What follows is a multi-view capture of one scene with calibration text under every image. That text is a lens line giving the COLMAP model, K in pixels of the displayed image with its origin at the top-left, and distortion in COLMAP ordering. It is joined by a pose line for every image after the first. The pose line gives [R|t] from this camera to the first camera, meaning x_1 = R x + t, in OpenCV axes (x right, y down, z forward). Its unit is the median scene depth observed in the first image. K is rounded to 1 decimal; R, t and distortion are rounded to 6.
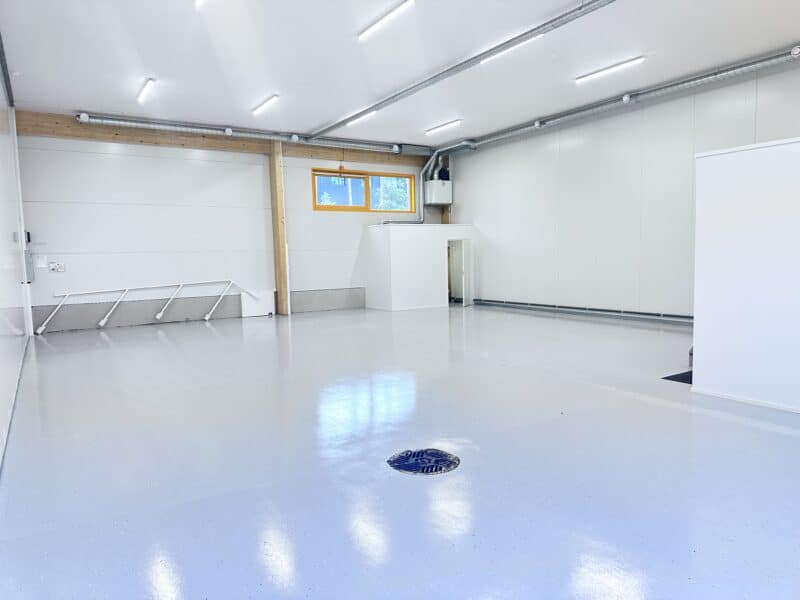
lens RADIAL K [[574.9, 0, 400.1], [0, 574.9, 302.1], [0, 0, 1]] dist [0.045724, -0.033302]
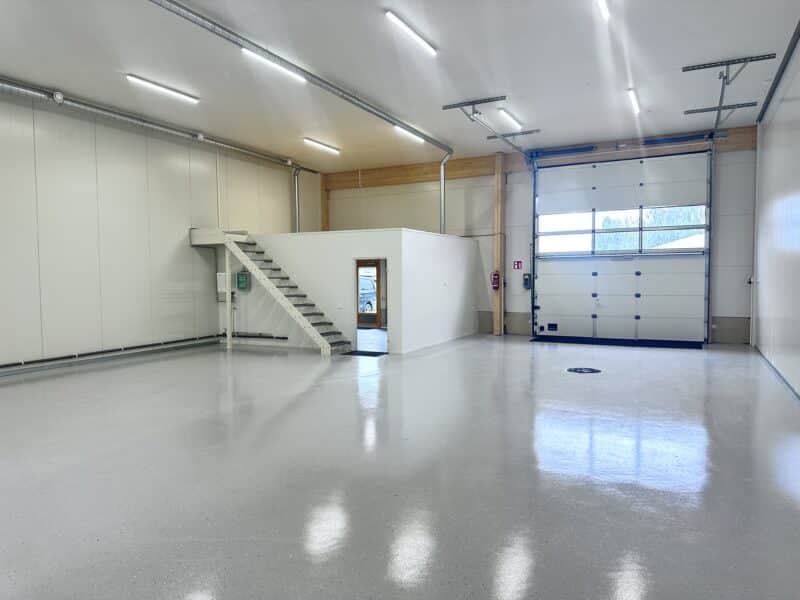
lens RADIAL K [[574.9, 0, 394.2], [0, 574.9, 300.4], [0, 0, 1]] dist [0.045724, -0.033302]
pose [[-0.503178, -0.008023, 0.864146, -0.754779], [0.098330, 0.992931, 0.066475, -0.097117], [-0.858570, 0.118420, -0.498832, 1.381811]]
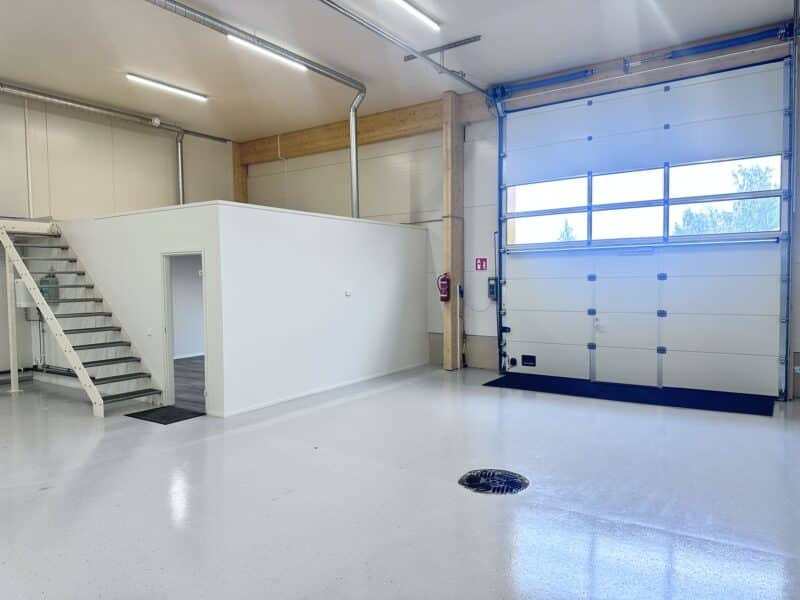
lens RADIAL K [[574.9, 0, 395.8], [0, 574.9, 300.9], [0, 0, 1]] dist [0.045724, -0.033302]
pose [[-0.389944, -0.008918, 0.920795, -0.699628], [0.105975, 0.992874, 0.054495, -0.090584], [-0.914720, 0.118831, -0.386220, 1.281066]]
